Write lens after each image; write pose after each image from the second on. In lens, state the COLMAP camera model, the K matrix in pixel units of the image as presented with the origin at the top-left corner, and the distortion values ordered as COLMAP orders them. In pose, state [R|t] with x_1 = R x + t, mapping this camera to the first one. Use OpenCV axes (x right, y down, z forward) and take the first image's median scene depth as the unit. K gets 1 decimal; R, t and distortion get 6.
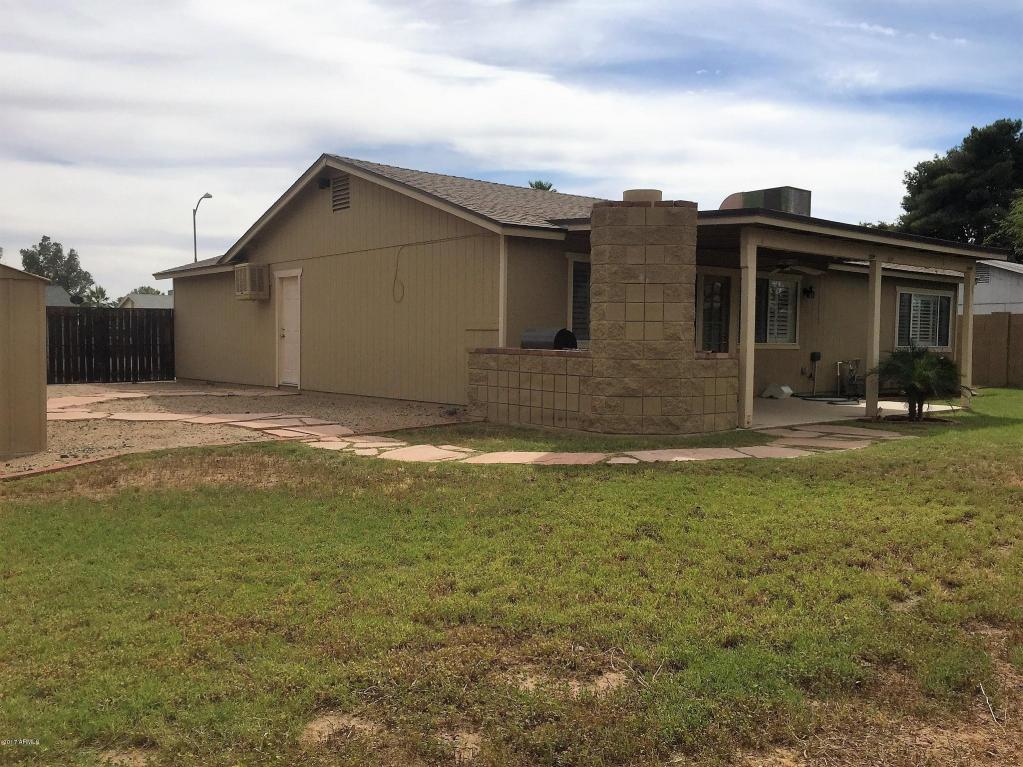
lens RADIAL K [[883.1, 0, 504.1], [0, 883.1, 382.3], [0, 0, 1]] dist [0.077589, -0.093706]
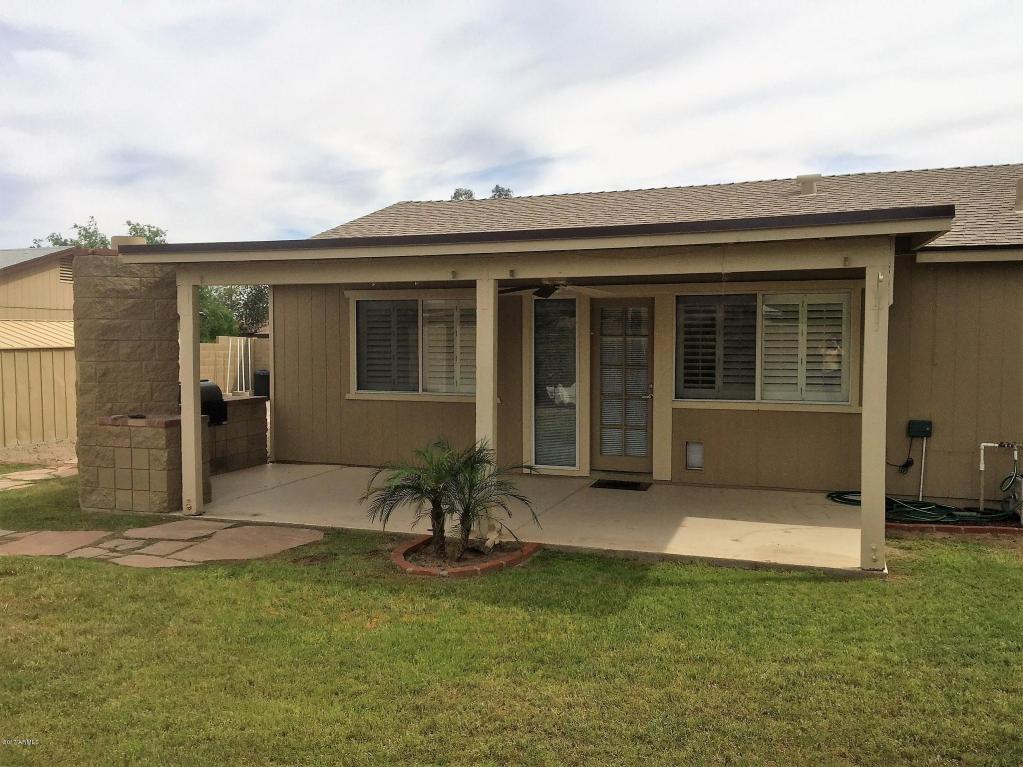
lens RADIAL K [[883.1, 0, 514.6], [0, 883.1, 386.6], [0, 0, 1]] dist [0.077589, -0.093706]
pose [[0.505980, 0.031314, -0.861976, 1.118082], [-0.035460, 0.999251, 0.015486, -0.086767], [0.861816, 0.022730, 0.506712, 0.847913]]
